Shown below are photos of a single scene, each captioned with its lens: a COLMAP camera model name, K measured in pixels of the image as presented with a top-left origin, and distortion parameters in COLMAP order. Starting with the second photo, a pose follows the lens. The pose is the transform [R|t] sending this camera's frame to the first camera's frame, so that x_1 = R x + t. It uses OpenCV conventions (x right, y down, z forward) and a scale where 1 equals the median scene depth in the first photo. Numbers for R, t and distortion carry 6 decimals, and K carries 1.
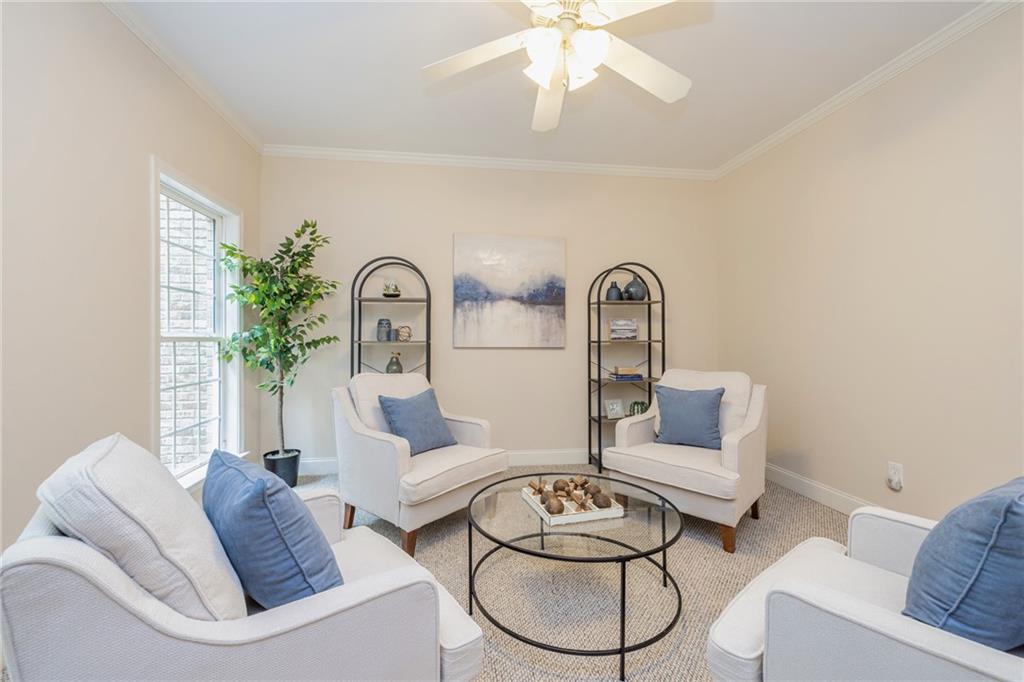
lens RADIAL K [[436.2, 0, 512.8], [0, 436.2, 339.4], [0, 0, 1]] dist [0.001063, -0.000023]
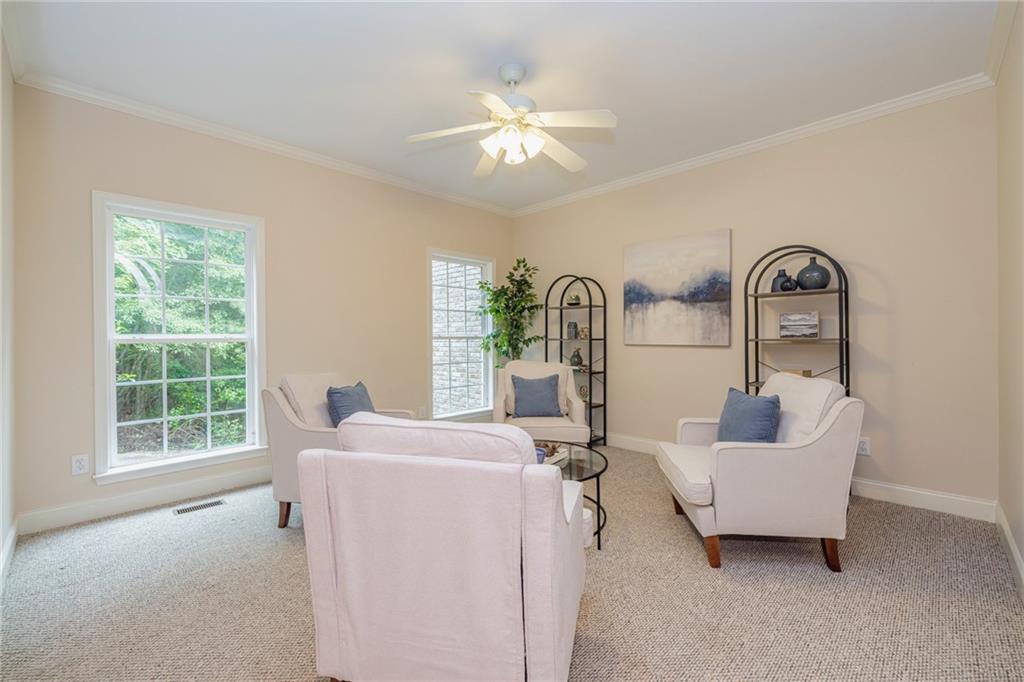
lens RADIAL K [[436.2, 0, 514.2], [0, 436.2, 340.5], [0, 0, 1]] dist [0.001063, -0.000023]
pose [[0.595606, 0.004054, -0.803266, 0.608749], [0.000673, 0.999984, 0.005545, 0.001300], [0.803276, -0.003844, 0.595594, 0.072956]]
